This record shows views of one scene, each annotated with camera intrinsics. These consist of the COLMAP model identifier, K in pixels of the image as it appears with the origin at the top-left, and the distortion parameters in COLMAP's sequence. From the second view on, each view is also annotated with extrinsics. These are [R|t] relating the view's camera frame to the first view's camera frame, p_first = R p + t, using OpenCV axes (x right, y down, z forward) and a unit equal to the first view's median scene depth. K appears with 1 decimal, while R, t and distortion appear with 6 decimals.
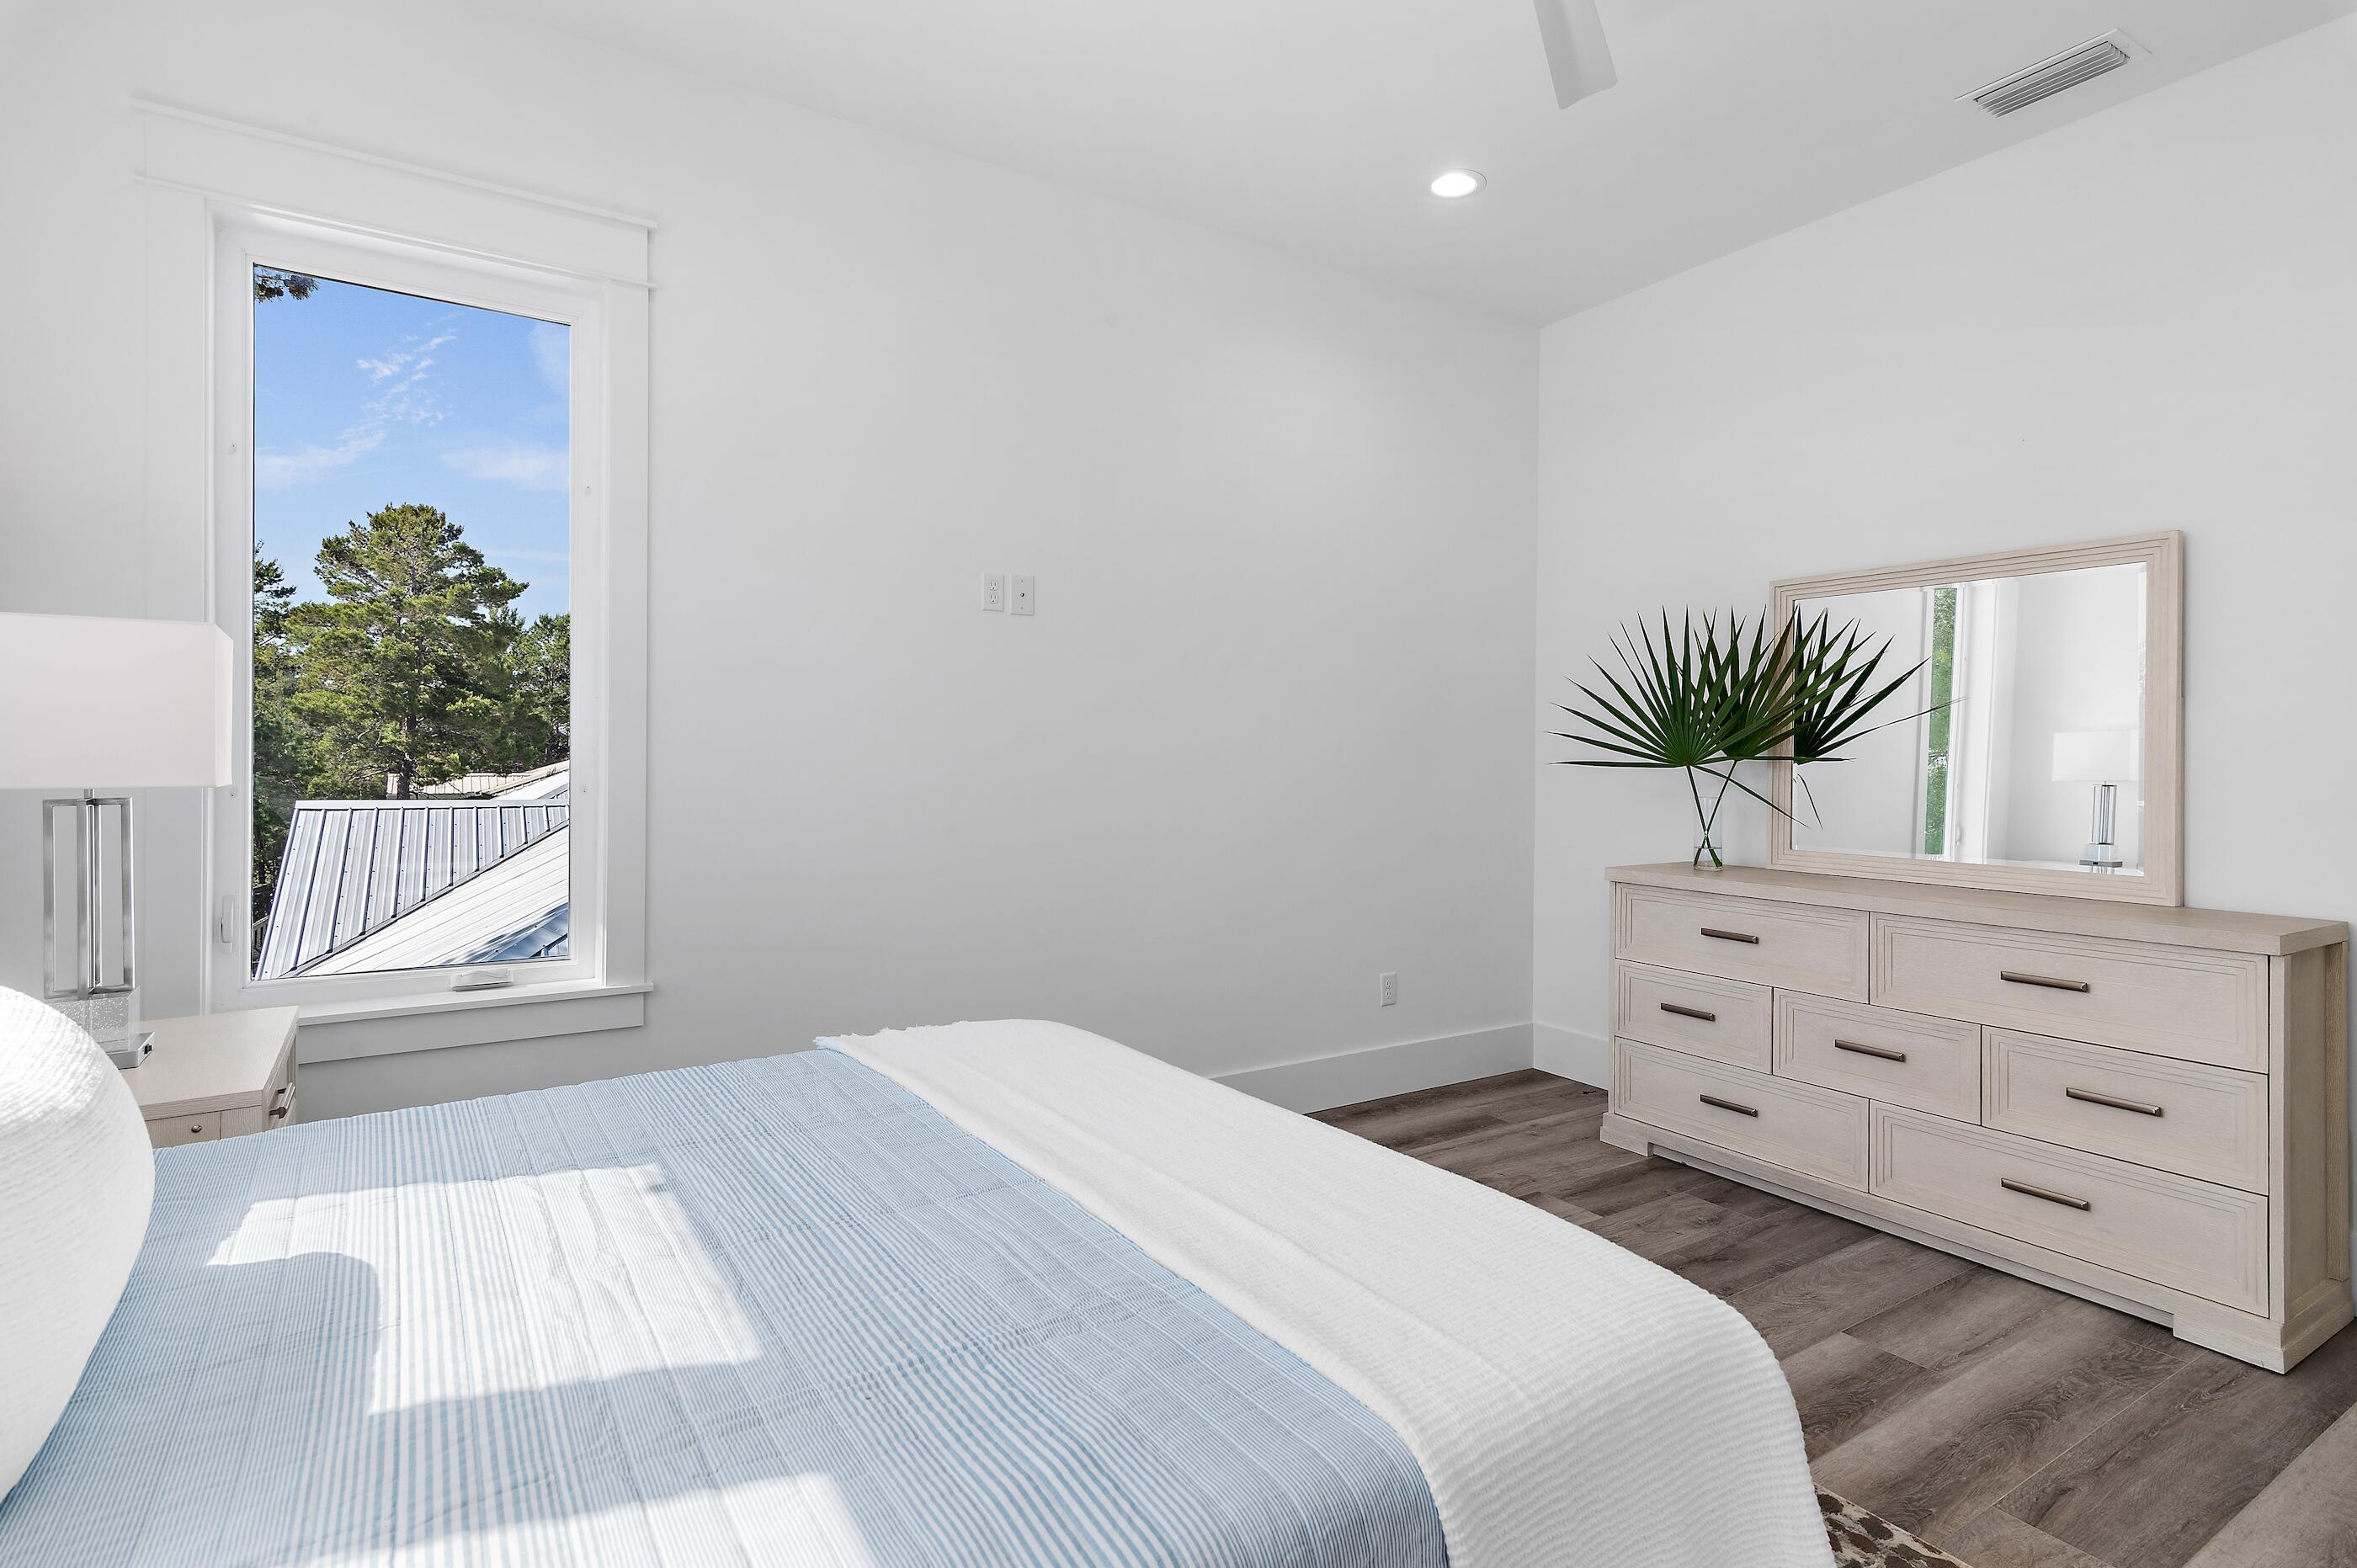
lens RADIAL K [[1141.7, 0, 1178.5], [0, 1141.7, 784.0], [0, 0, 1]] dist [0.003209, 0.000410]
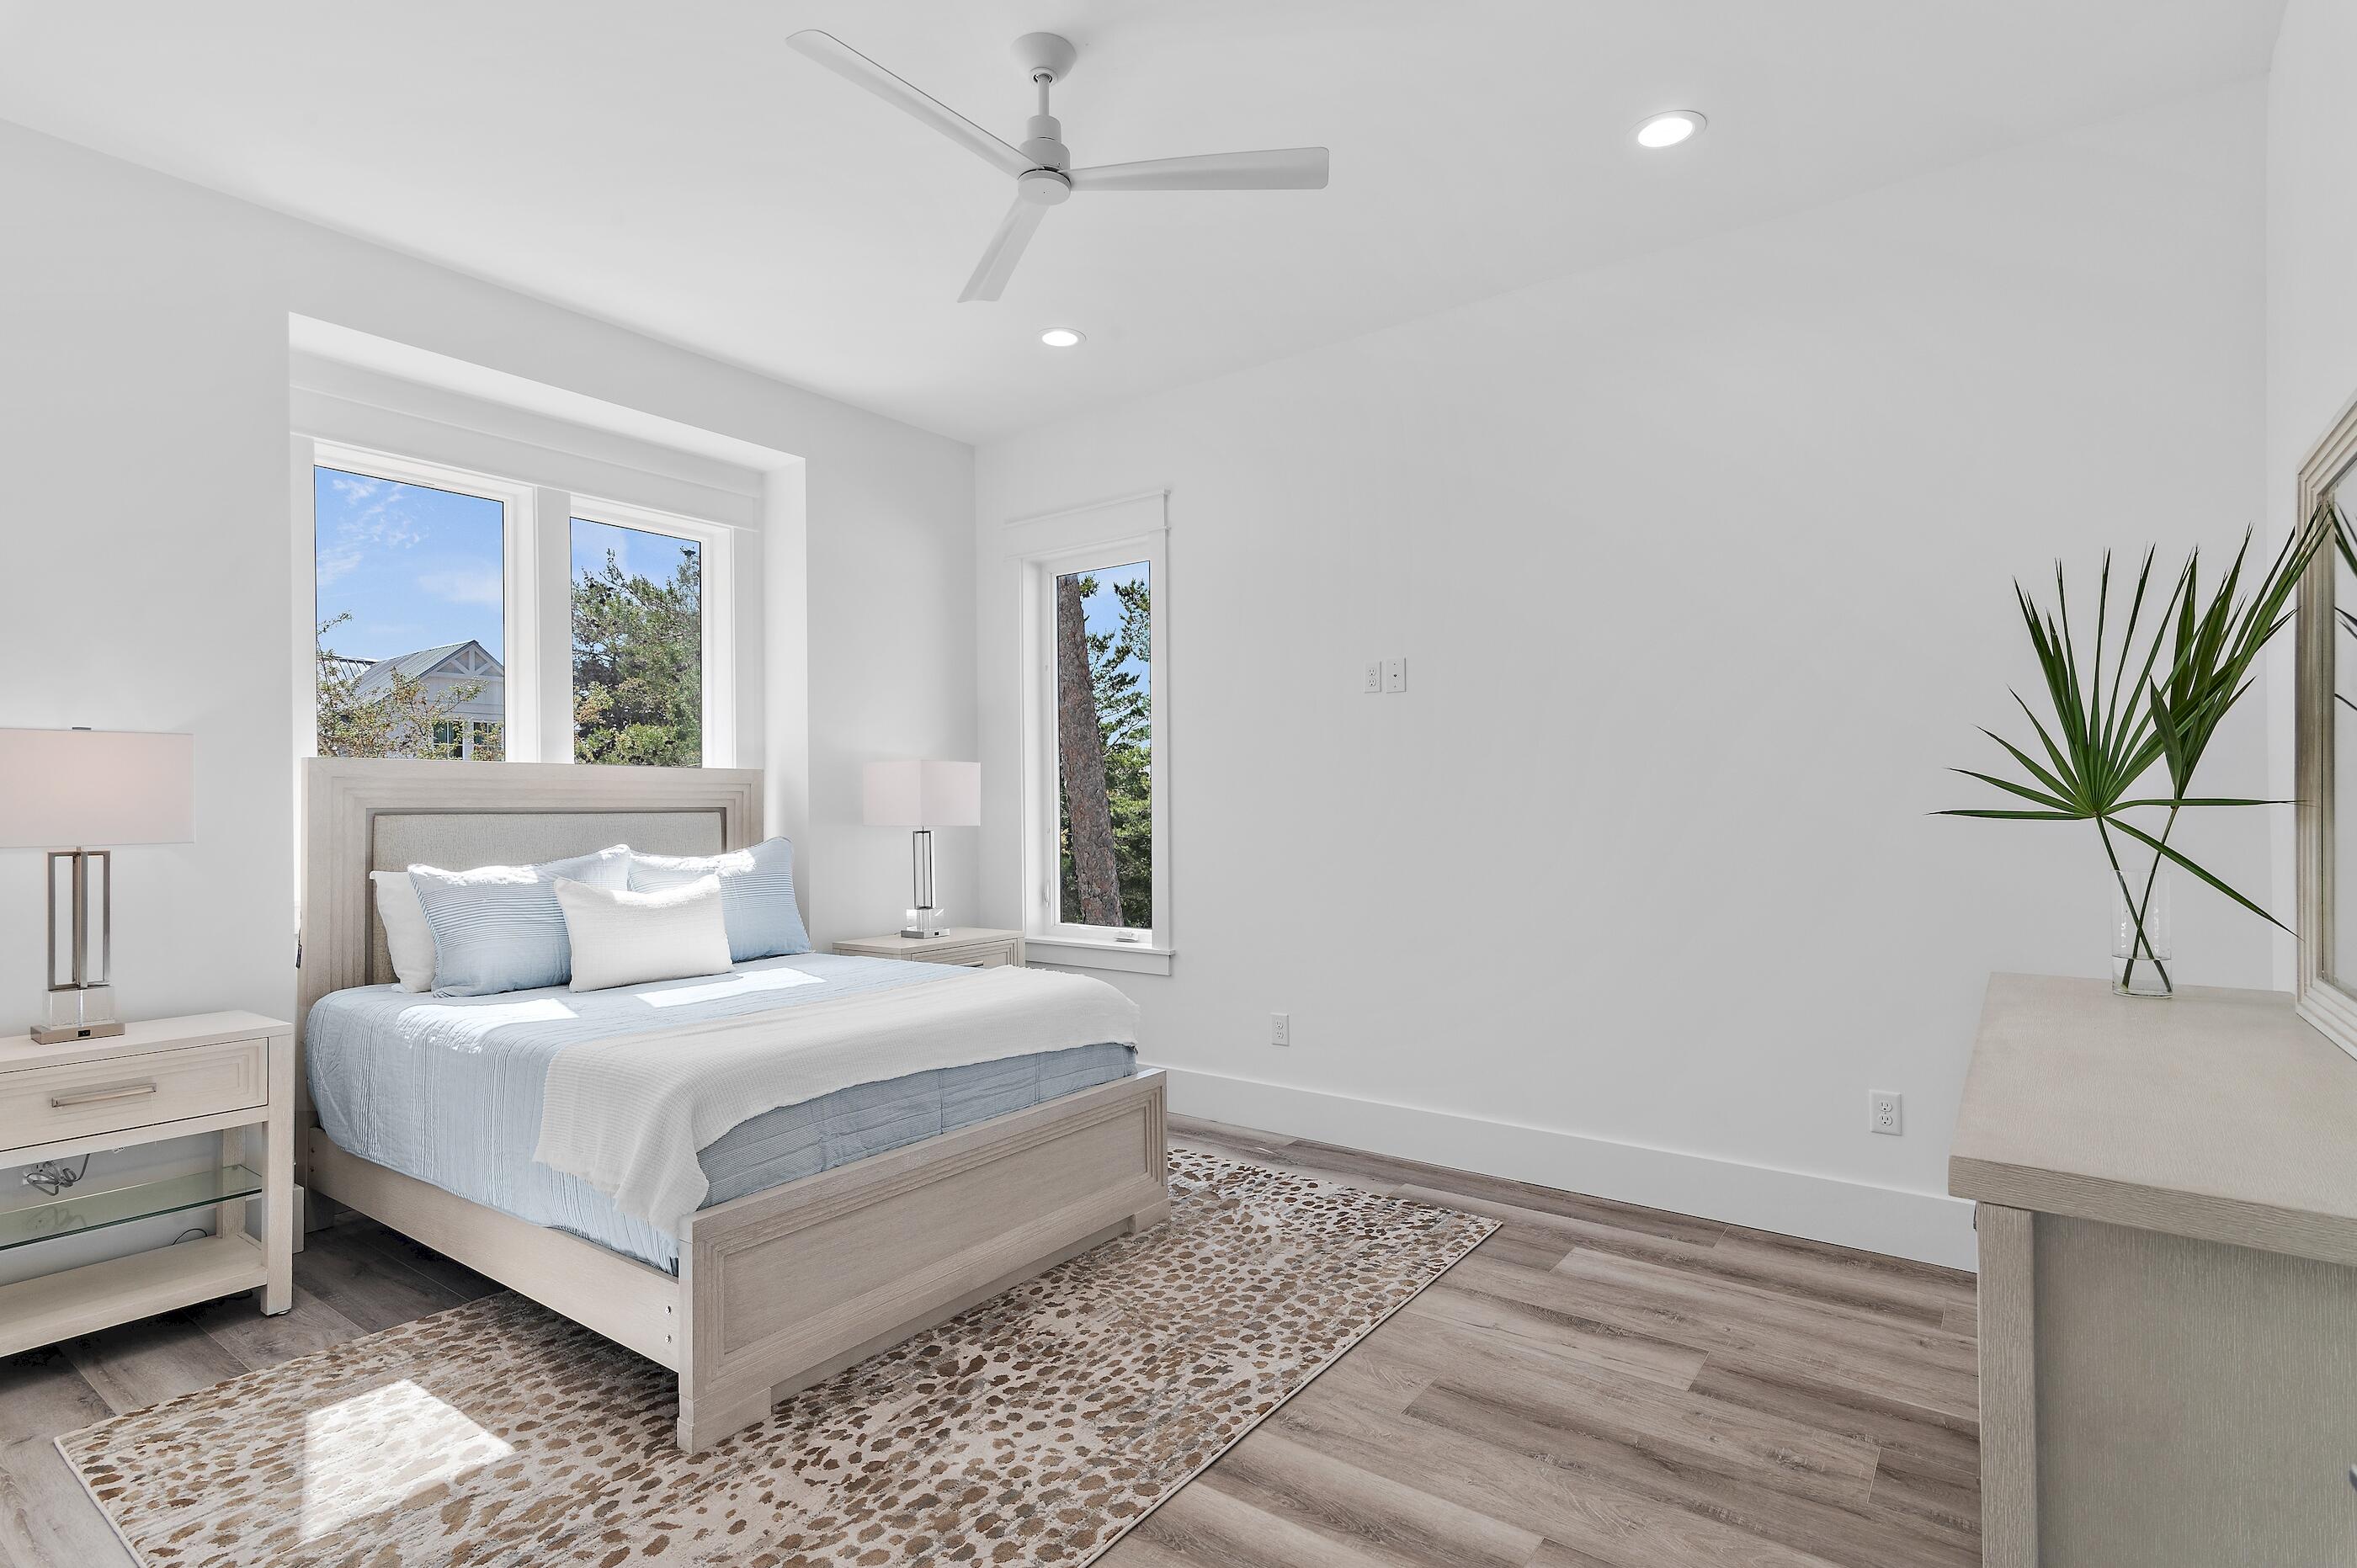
lens RADIAL K [[1168.8, 0, 1169.2], [0, 1168.8, 819.6], [0, 0, 1]] dist [0.000261, -0.000044]
pose [[0.338141, 0.000678, -0.941095, 0.940392], [-0.013490, 0.999900, -0.004127, -0.005268], [0.940999, 0.014091, 0.338117, 0.361485]]
